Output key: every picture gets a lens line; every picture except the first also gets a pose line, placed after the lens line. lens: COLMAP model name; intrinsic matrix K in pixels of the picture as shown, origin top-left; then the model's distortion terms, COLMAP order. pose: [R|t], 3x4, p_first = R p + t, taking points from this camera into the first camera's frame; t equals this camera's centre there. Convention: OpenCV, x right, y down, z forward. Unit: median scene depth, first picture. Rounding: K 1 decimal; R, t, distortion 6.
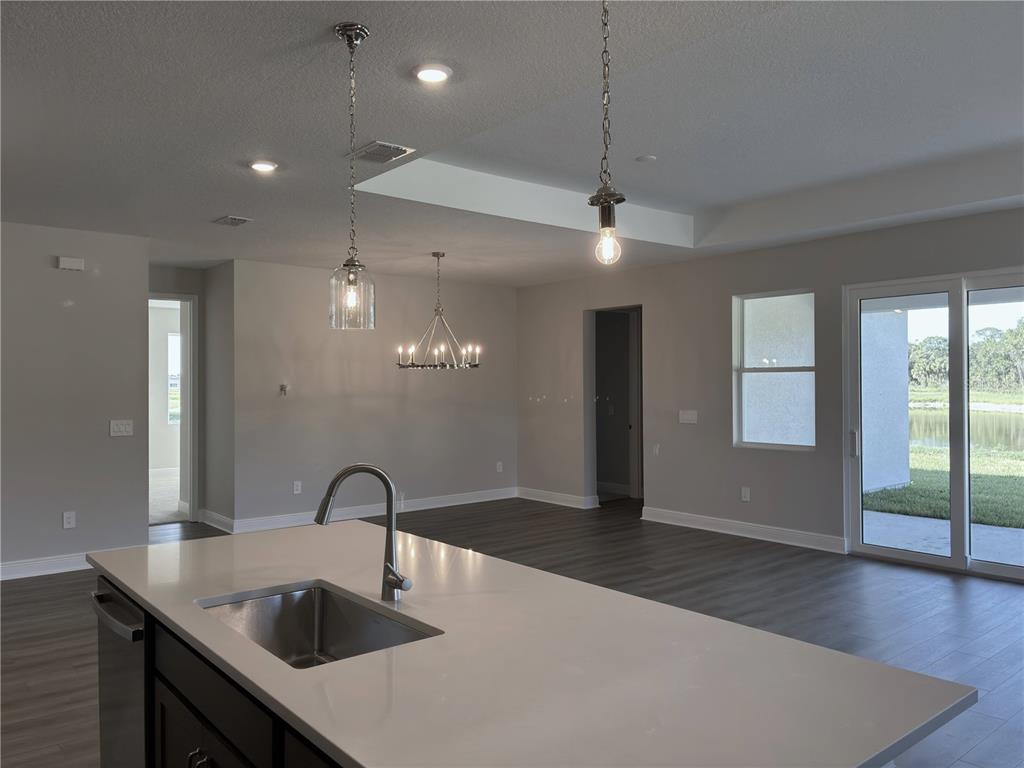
lens RADIAL K [[773.0, 0, 512.0], [0, 773.0, 384.0], [0, 0, 1]] dist [0.068318, -0.103412]
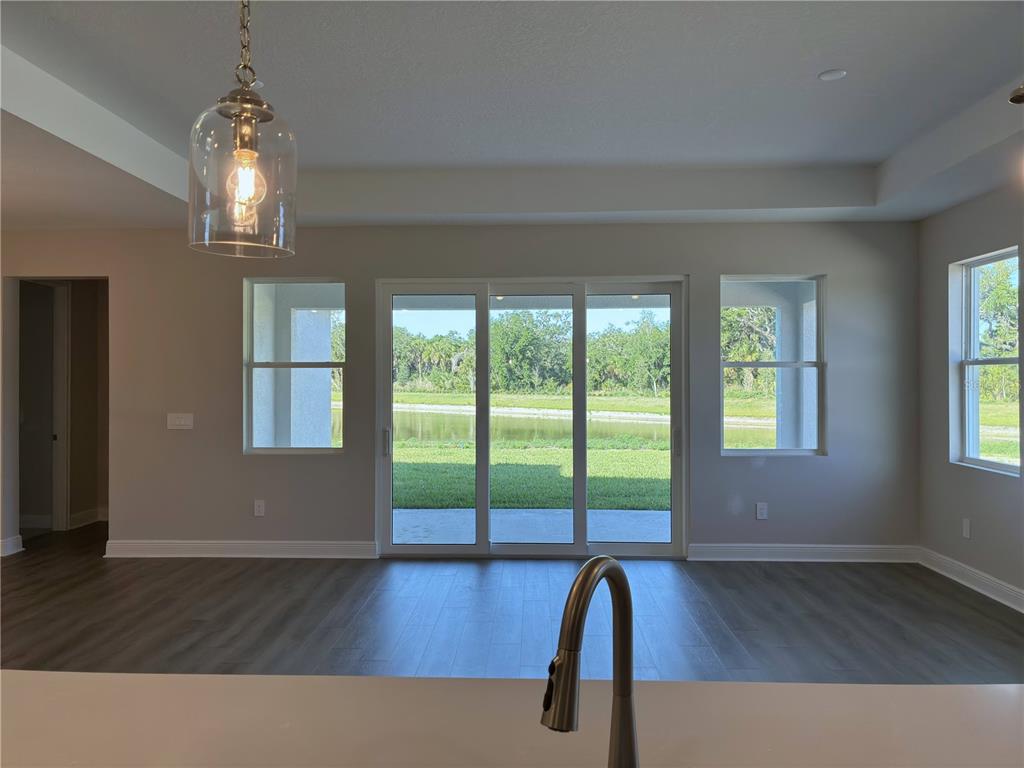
lens RADIAL K [[773.0, 0, 512.0], [0, 773.0, 384.0], [0, 0, 1]] dist [0.068318, -0.103412]
pose [[0.663658, 0.001347, 0.748035, -0.179423], [-0.002372, 0.999997, 0.000304, 0.002766], [-0.748032, -0.001976, 0.663660, 0.240026]]
